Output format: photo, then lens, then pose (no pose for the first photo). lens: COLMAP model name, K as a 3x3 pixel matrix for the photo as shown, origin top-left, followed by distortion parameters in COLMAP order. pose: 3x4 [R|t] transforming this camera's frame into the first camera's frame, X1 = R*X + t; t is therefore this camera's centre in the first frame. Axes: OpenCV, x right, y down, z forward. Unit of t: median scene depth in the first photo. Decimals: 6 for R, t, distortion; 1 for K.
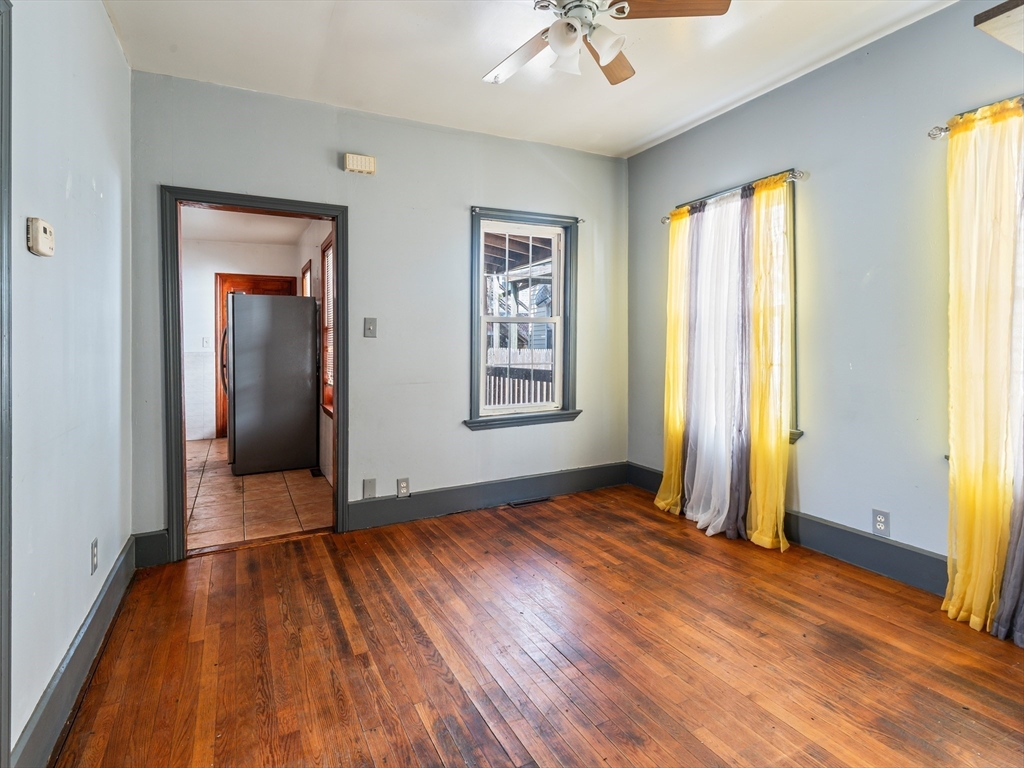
lens RADIAL K [[536.5, 0, 508.2], [0, 536.5, 349.4], [0, 0, 1]] dist [0.032148, -0.017086]
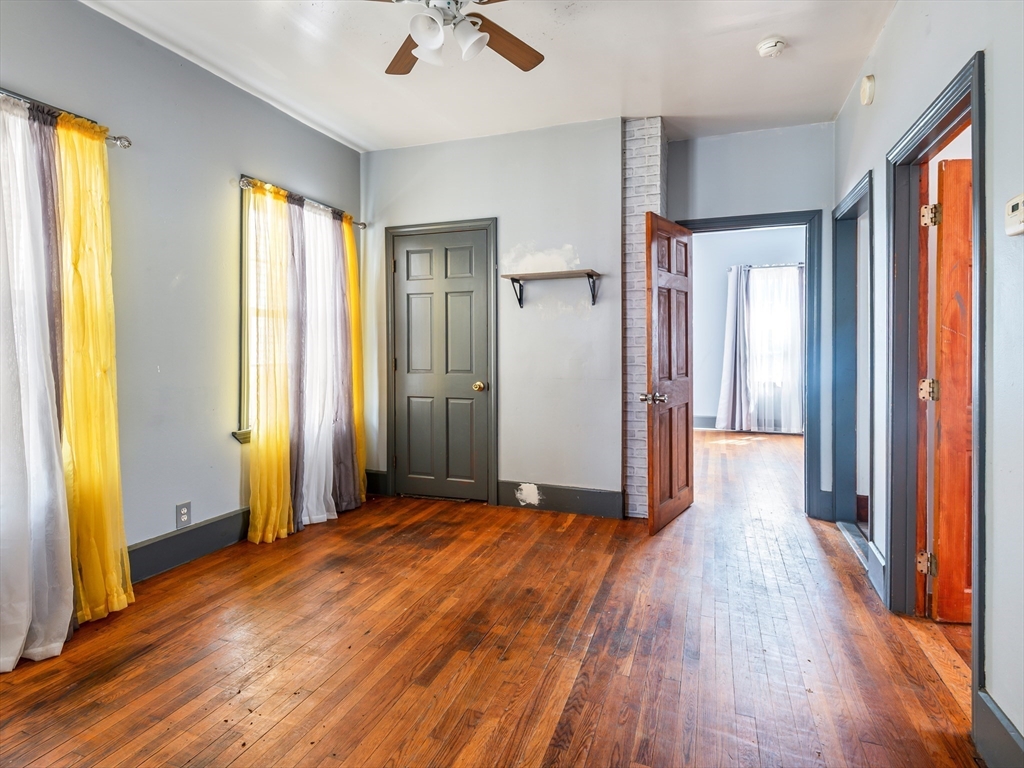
lens RADIAL K [[525.3, 0, 525.0], [0, 525.3, 353.6], [0, 0, 1]] dist [0.036970, -0.014075]
pose [[-0.684175, -0.003015, 0.729311, -0.638725], [0.013309, 0.999773, 0.016619, -0.003559], [-0.729196, 0.021076, -0.683980, 1.485081]]
